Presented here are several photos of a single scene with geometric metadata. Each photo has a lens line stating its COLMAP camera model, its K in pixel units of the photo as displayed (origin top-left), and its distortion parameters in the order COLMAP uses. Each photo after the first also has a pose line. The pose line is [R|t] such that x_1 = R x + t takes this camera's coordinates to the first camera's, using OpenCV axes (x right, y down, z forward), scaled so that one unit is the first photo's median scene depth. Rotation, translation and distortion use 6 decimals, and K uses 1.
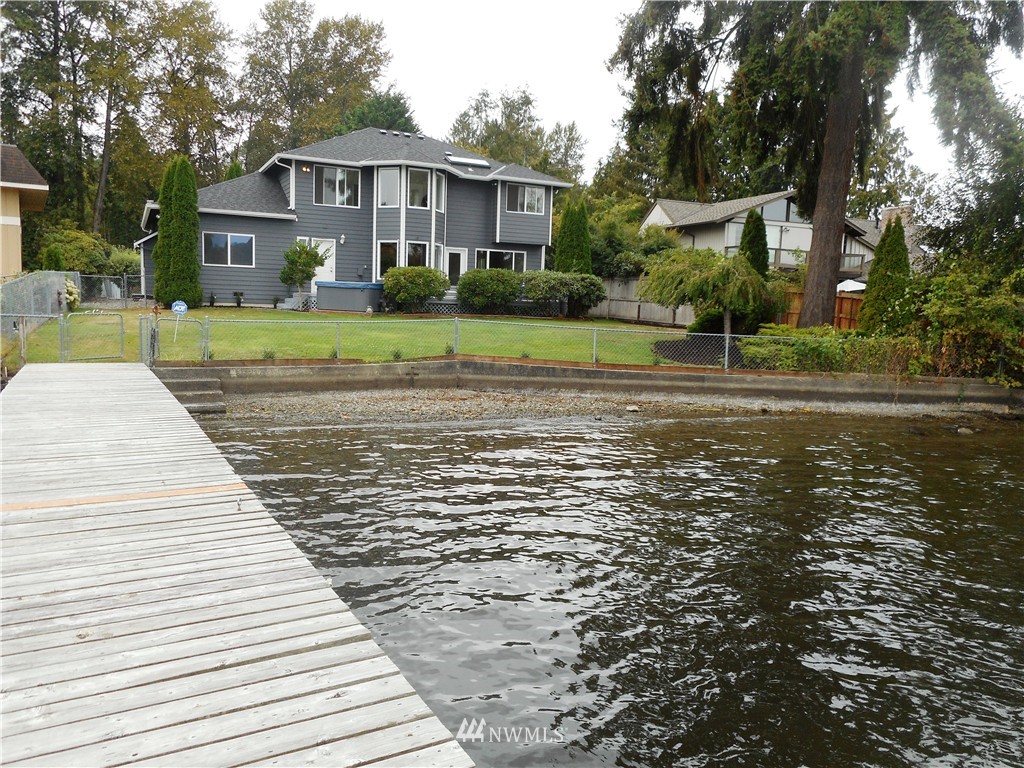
lens RADIAL K [[746.3, 0, 512.0], [0, 746.3, 384.0], [0, 0, 1]] dist [-0.007897, -0.007265]
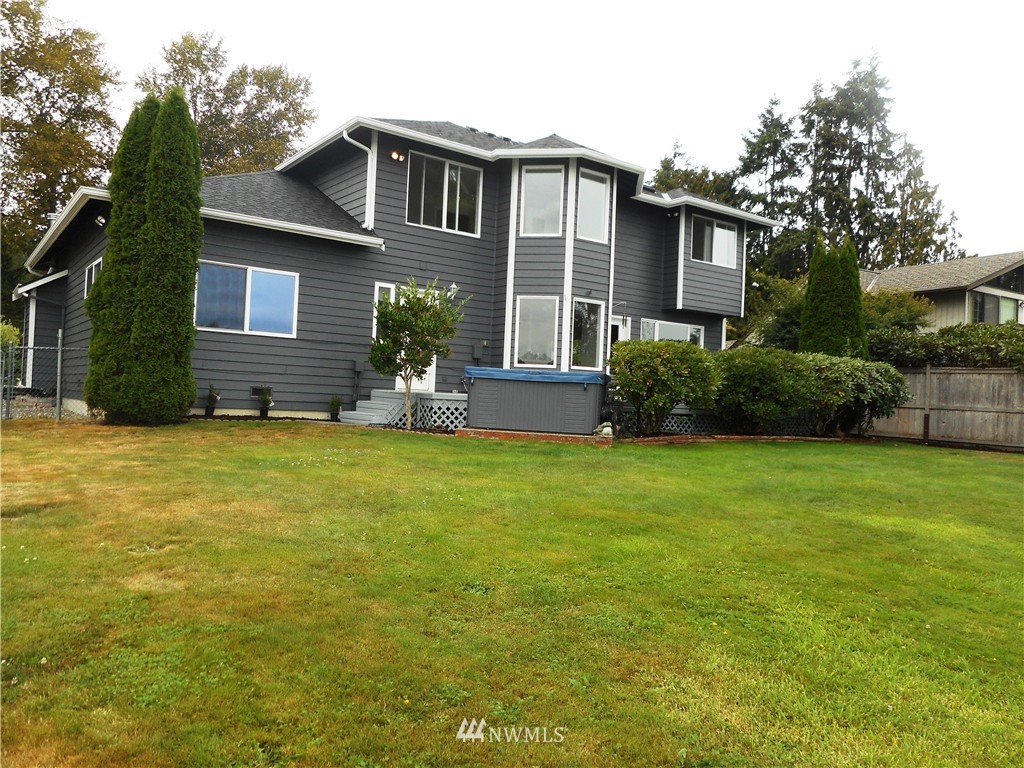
lens RADIAL K [[760.9, 0, 516.3], [0, 760.9, 382.9], [0, 0, 1]] dist [0.005236, 0.004377]
pose [[0.986386, 0.011337, 0.164057, -0.269437], [0.009245, 0.992220, -0.124152, -0.059794], [-0.164188, 0.123978, 0.978607, 0.462855]]
